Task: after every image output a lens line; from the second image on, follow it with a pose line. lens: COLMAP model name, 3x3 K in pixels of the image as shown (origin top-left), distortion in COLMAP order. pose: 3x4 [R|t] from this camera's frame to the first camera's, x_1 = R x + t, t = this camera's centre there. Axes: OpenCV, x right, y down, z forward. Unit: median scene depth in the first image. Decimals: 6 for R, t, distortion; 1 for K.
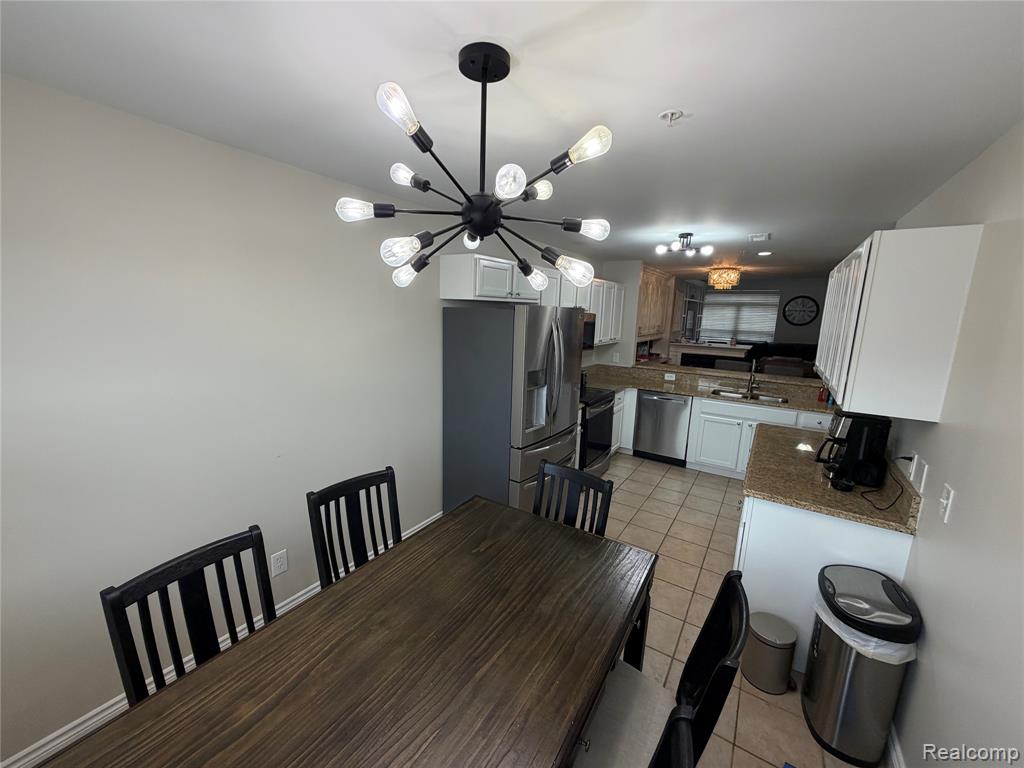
lens RADIAL K [[405.2, 0, 512.0], [0, 405.2, 384.0], [0, 0, 1]] dist [0.000527, 0.000096]
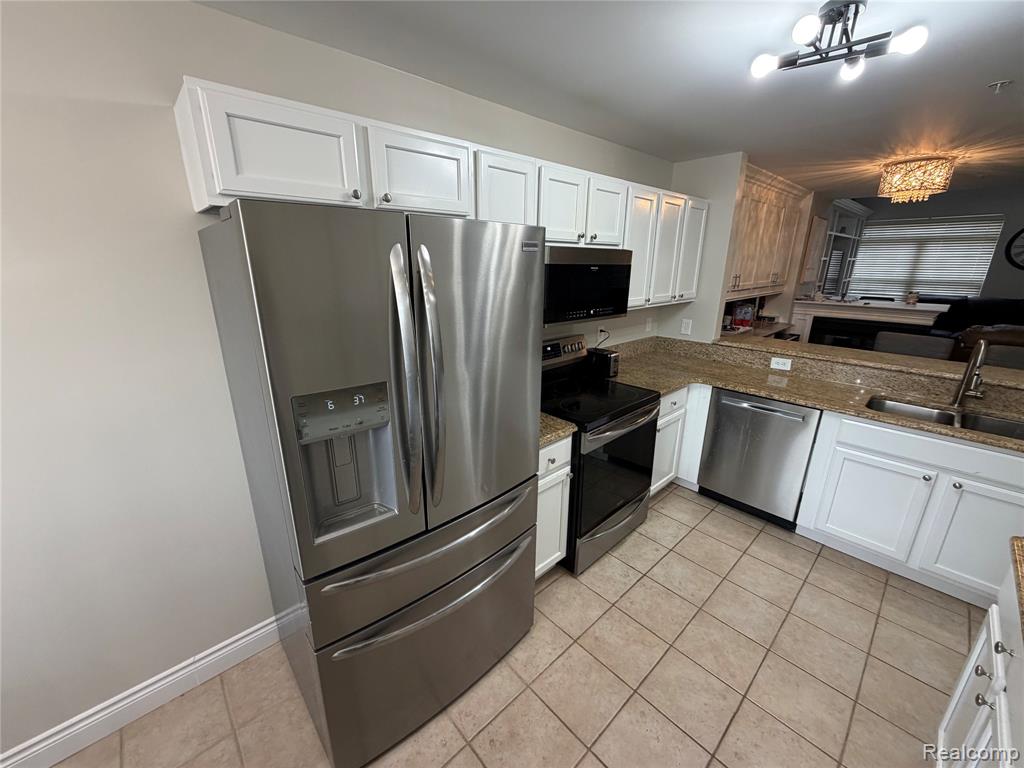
lens RADIAL K [[405.2, 0, 512.0], [0, 405.2, 384.0], [0, 0, 1]] dist [0.000527, 0.000096]
pose [[0.969899, 0.047139, -0.238903, 0.153695], [-0.021069, 0.993650, 0.110523, -0.042039], [0.242595, -0.102162, 0.964733, 0.341536]]
